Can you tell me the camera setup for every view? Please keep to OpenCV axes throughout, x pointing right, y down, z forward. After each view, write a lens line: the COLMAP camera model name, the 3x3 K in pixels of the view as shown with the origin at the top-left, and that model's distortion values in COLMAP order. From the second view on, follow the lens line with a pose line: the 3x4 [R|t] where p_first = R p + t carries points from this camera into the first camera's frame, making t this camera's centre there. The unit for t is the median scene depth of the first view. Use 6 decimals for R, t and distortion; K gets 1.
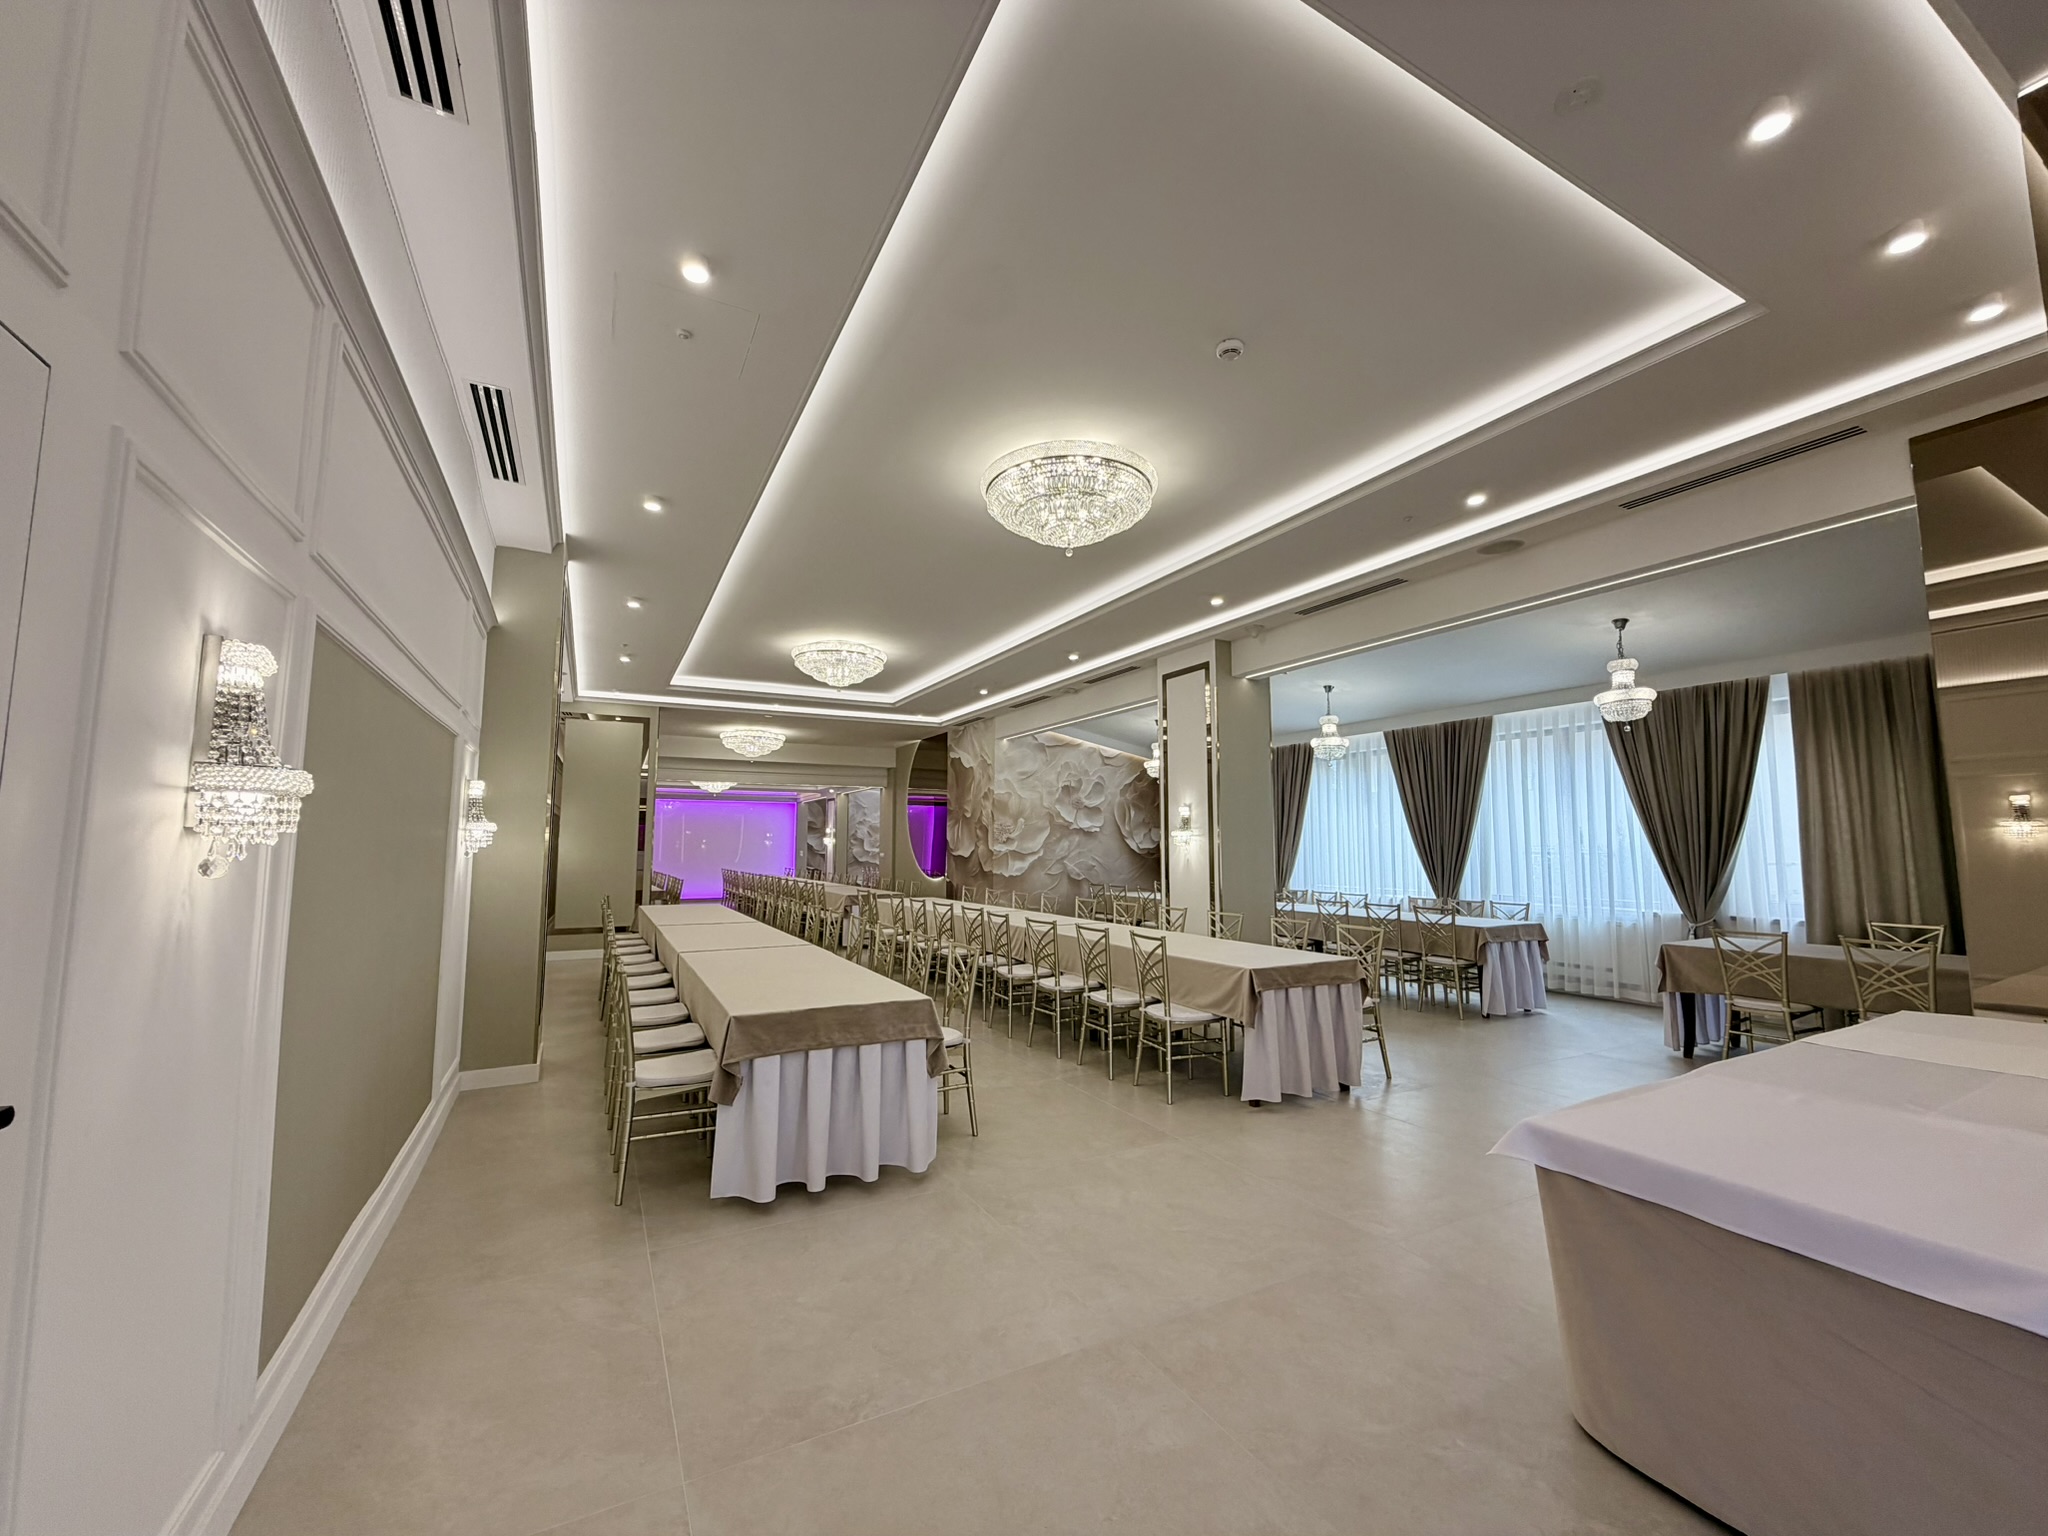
lens RADIAL K [[814.7, 0, 1019.4], [0, 814.7, 769.6], [0, 0, 1]] dist [-0.000655, 0.000366]
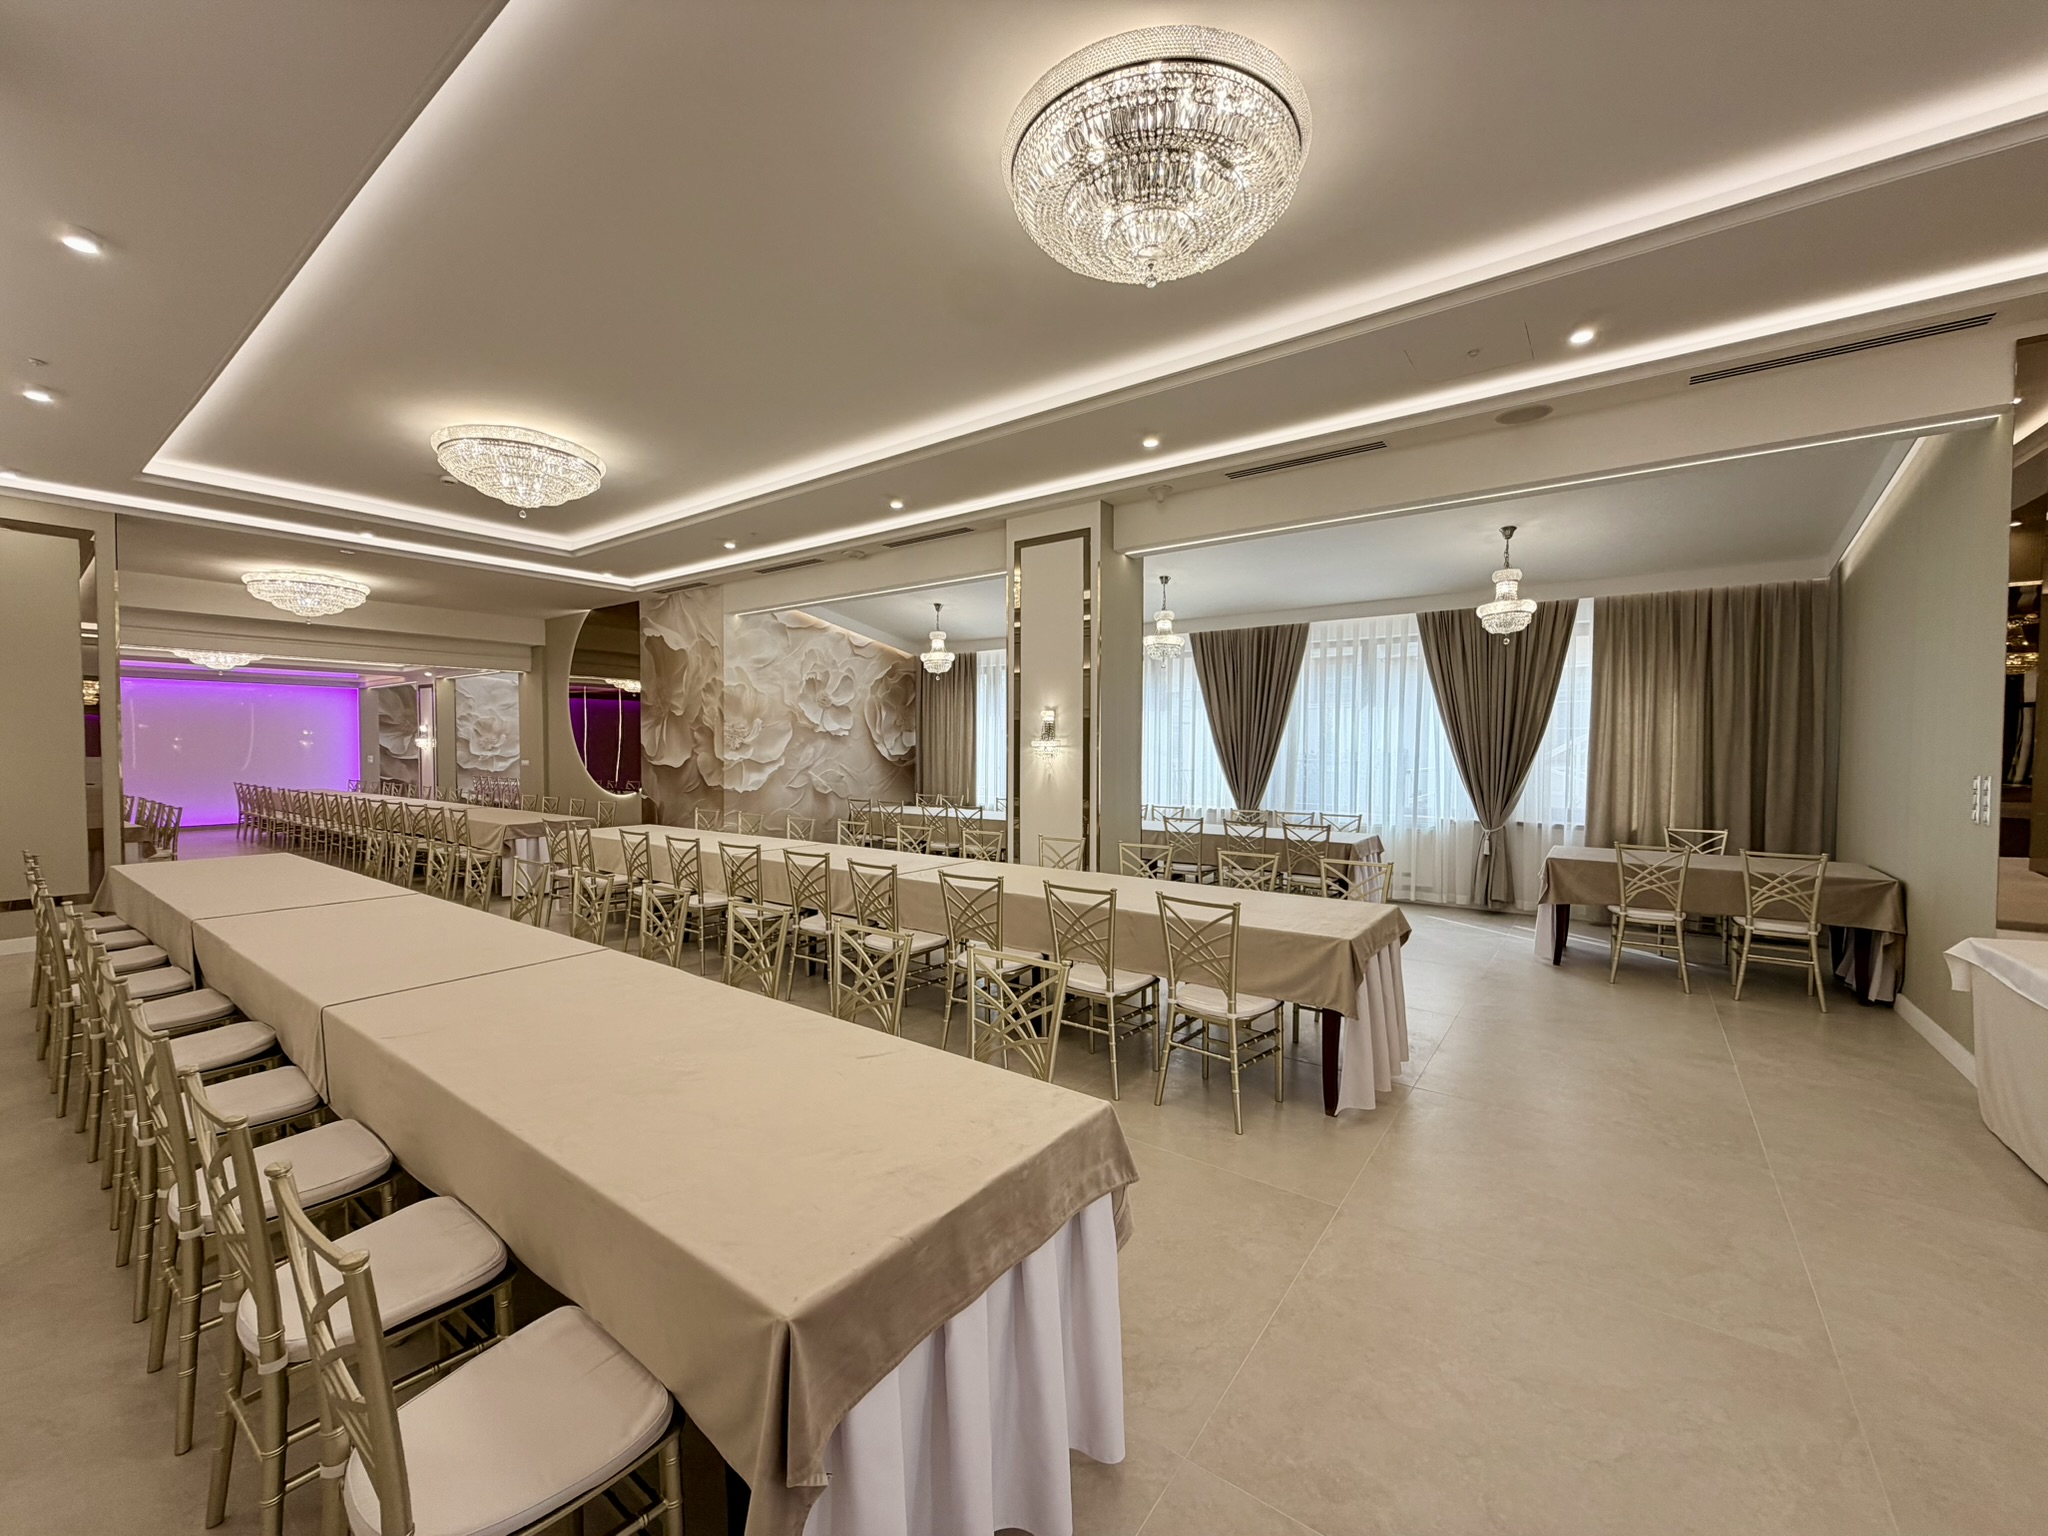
lens RADIAL K [[814.7, 0, 1019.4], [0, 814.7, 769.6], [0, 0, 1]] dist [-0.000655, 0.000366]
pose [[0.901970, -0.011477, 0.431645, -0.110789], [-0.042171, 0.992526, 0.114511, 0.008323], [-0.429734, -0.121489, 0.894745, 0.183905]]
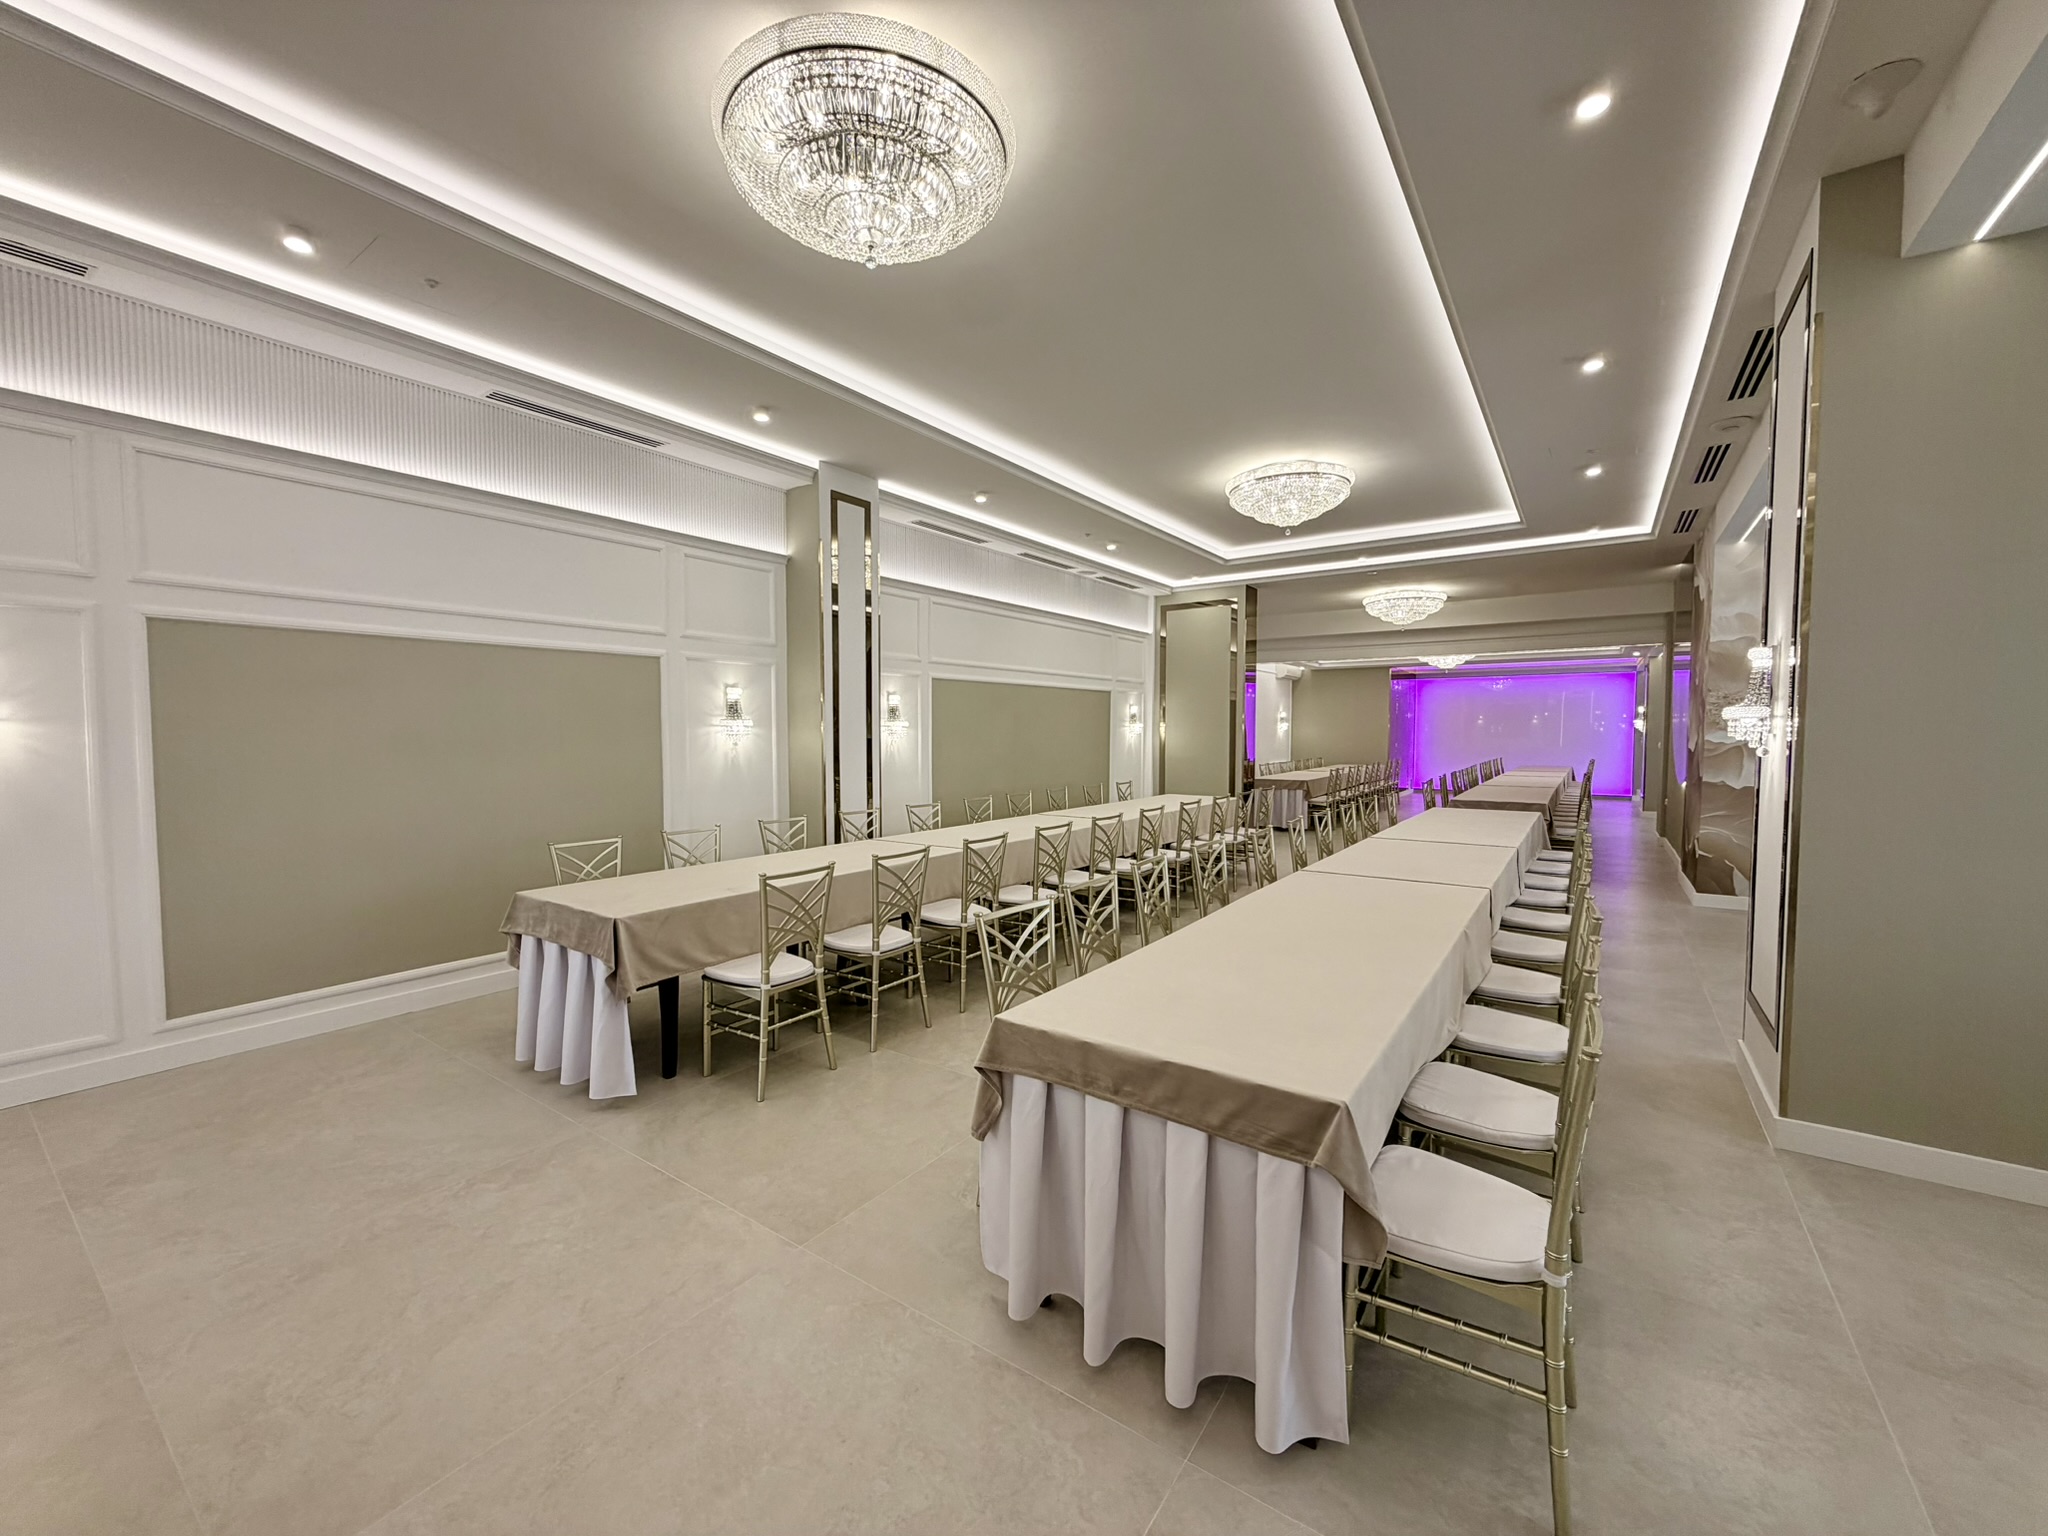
lens RADIAL K [[814.7, 0, 1019.4], [0, 814.7, 769.6], [0, 0, 1]] dist [-0.000655, 0.000366]
pose [[0.451089, 0.041949, -0.891492, 0.260196], [0.086563, 0.992129, 0.090484, 0.024248], [0.888271, -0.117986, 0.443908, 0.307125]]
